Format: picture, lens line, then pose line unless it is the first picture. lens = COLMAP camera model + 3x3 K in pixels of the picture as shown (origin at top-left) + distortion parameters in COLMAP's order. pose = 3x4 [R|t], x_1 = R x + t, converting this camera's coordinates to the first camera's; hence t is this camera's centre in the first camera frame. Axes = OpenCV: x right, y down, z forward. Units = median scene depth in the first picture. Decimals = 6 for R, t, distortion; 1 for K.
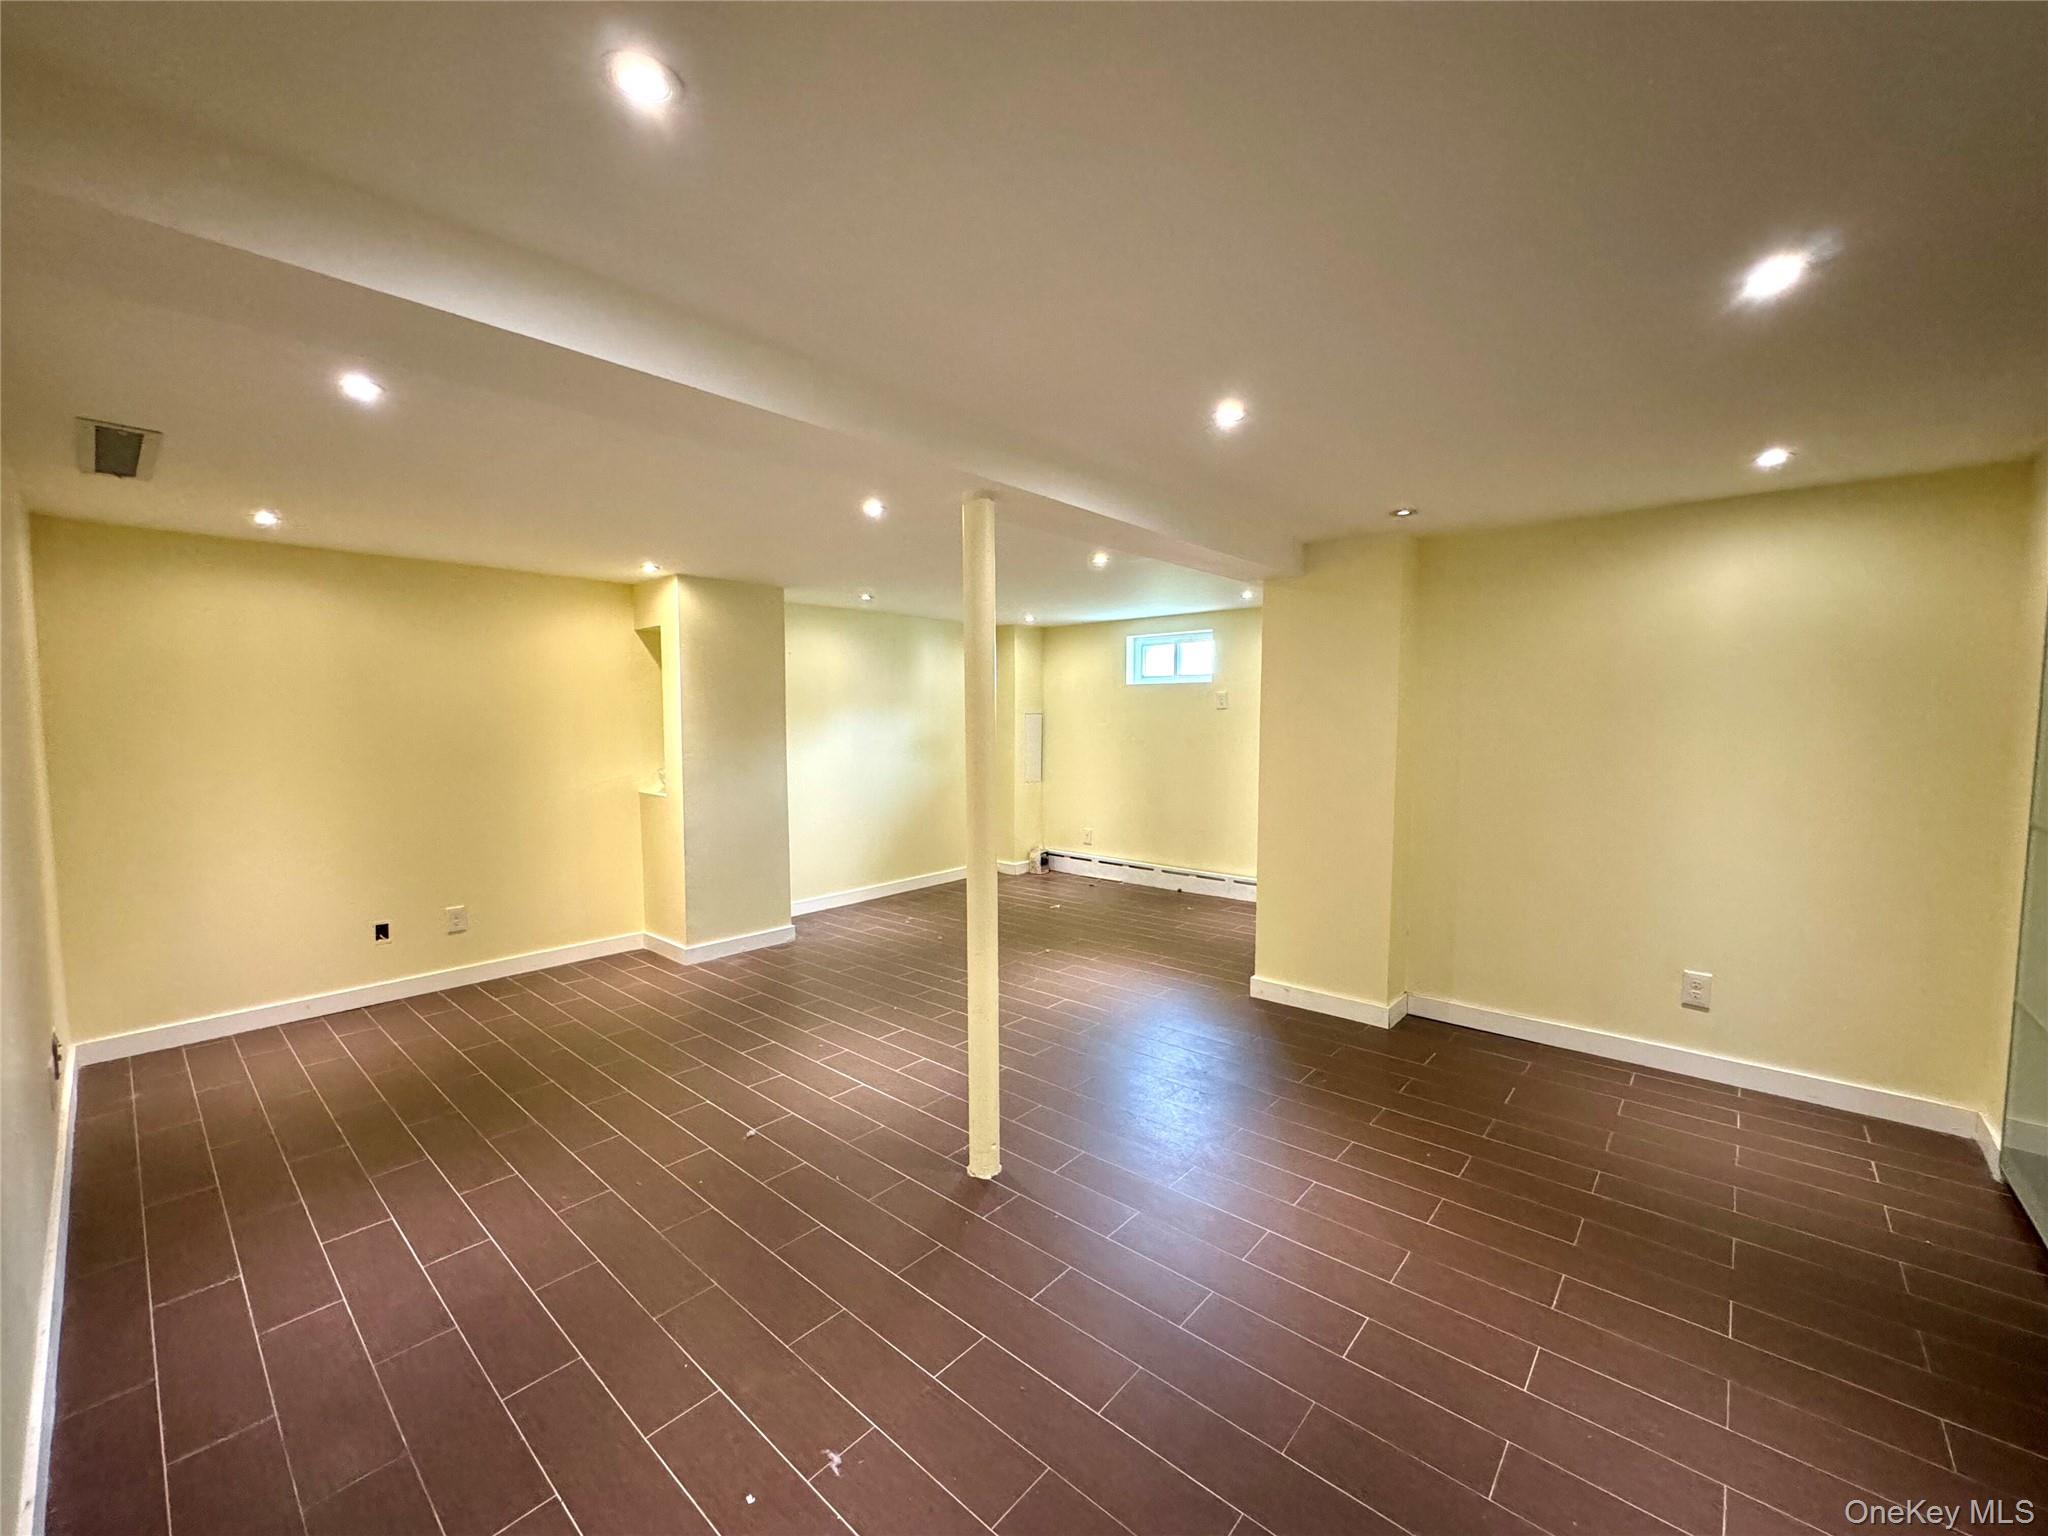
lens RADIAL K [[812.5, 0, 1029.5], [0, 812.5, 771.9], [0, 0, 1]] dist [-0.011749, 0.000113]
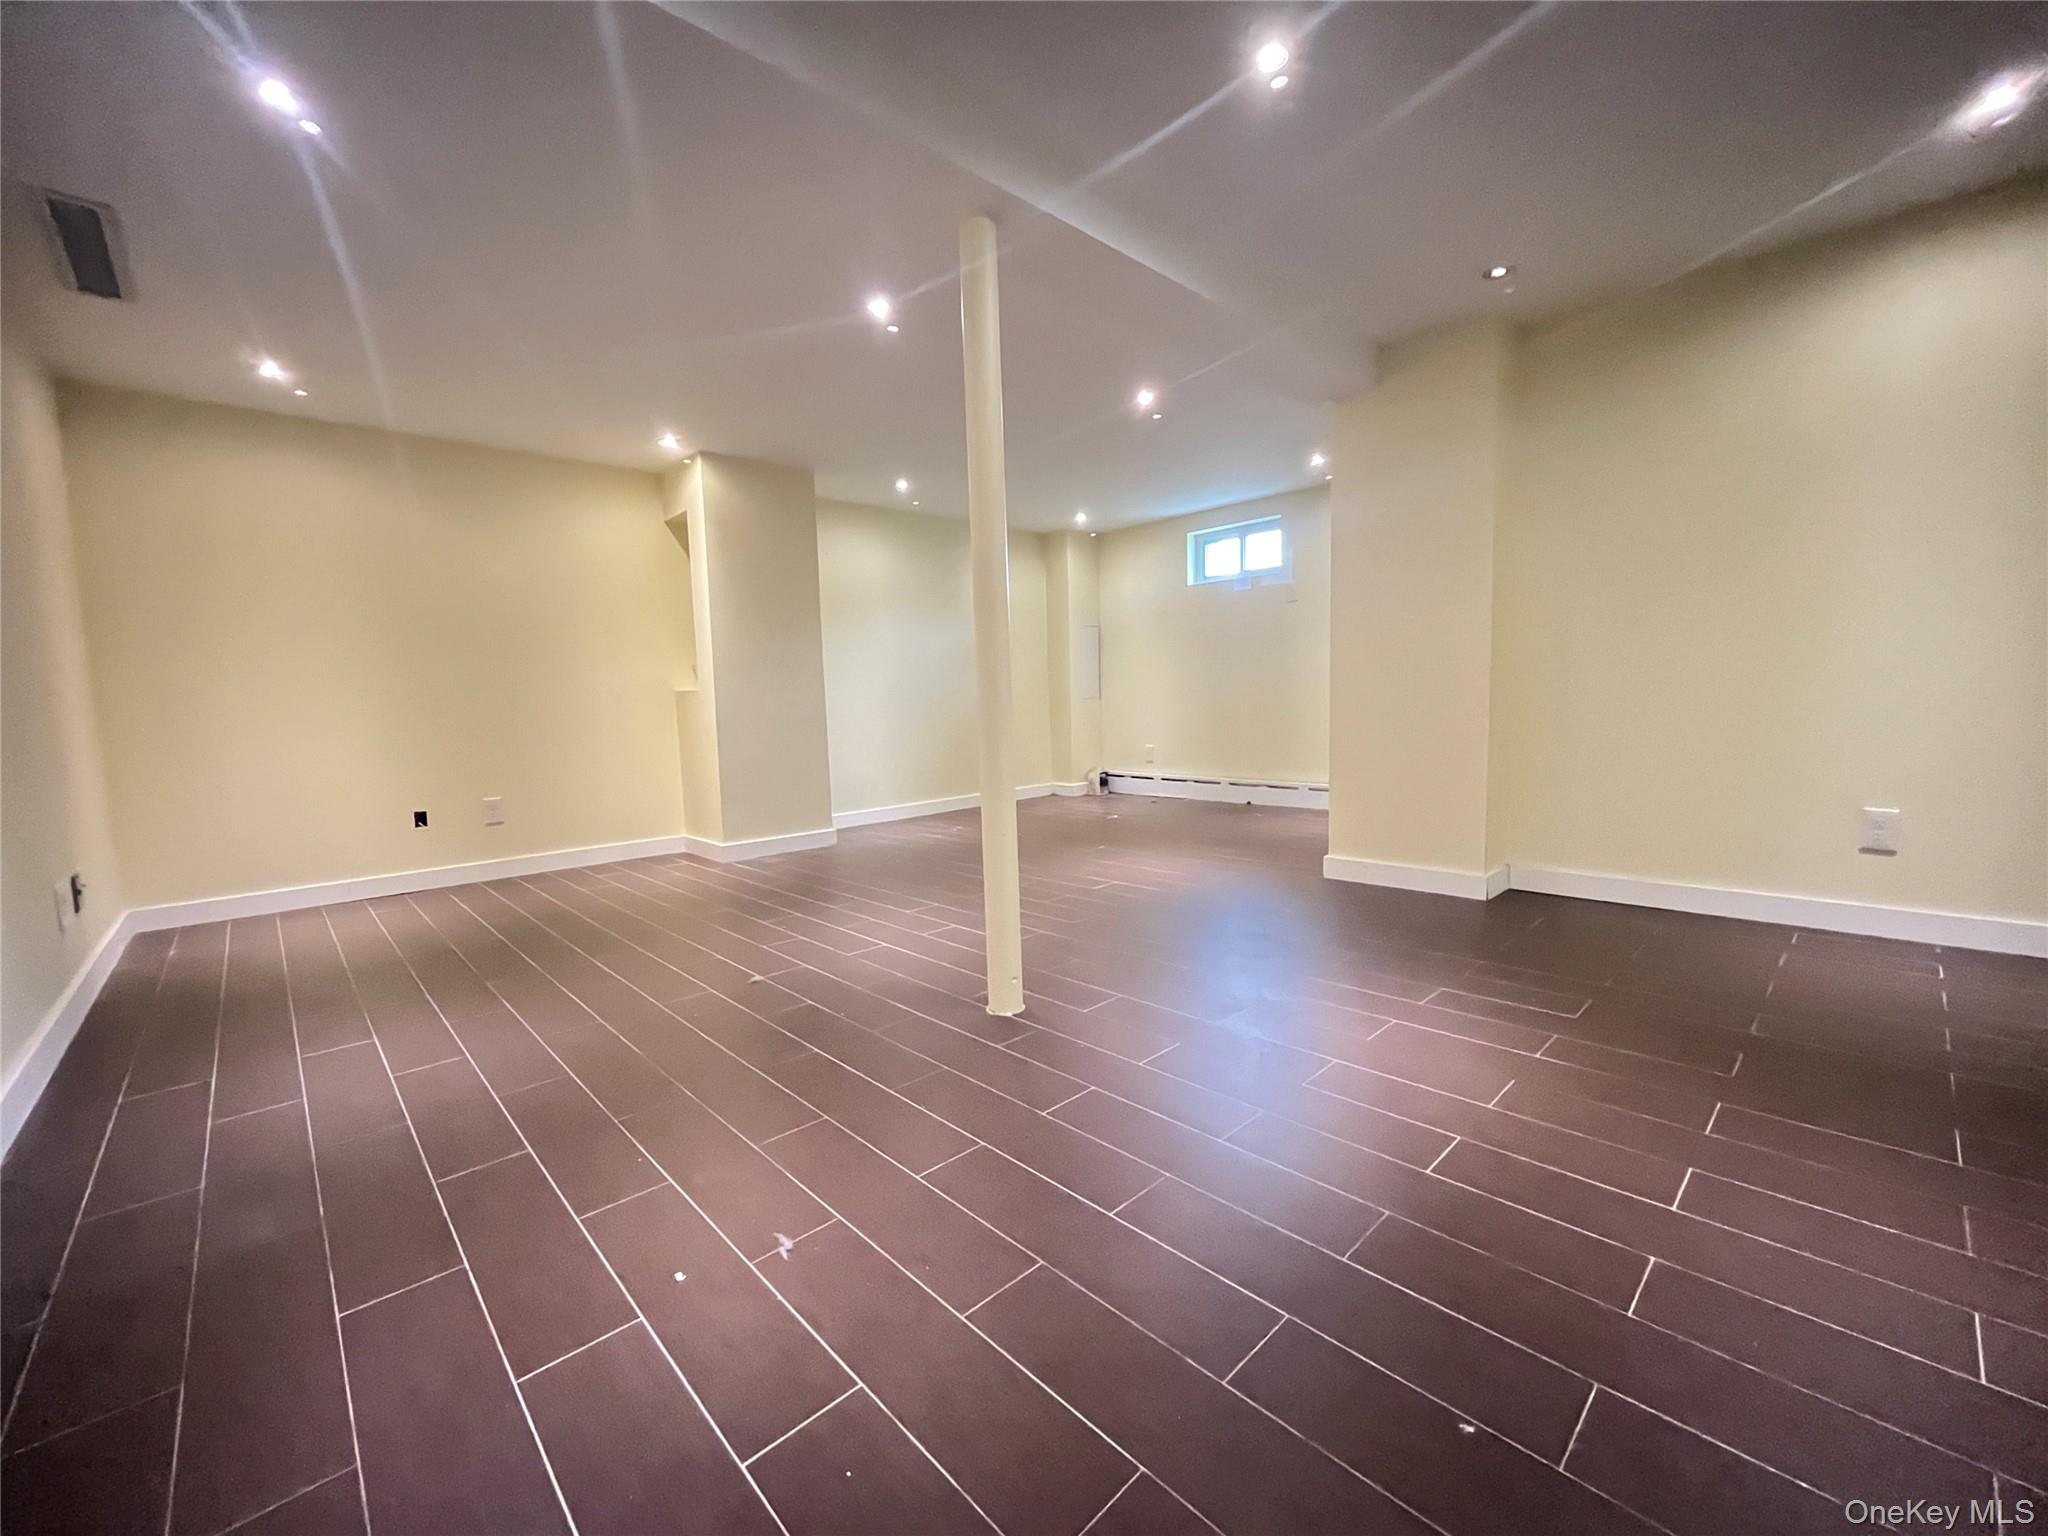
lens RADIAL K [[820.3, 0, 1020.7], [0, 820.3, 771.1], [0, 0, 1]] dist [-0.009615, -0.000679]
pose [[0.994594, -0.022688, -0.101336, 0.035502], [0.025369, 0.999359, 0.025255, 0.130253], [0.100698, -0.027690, 0.994532, 0.074086]]
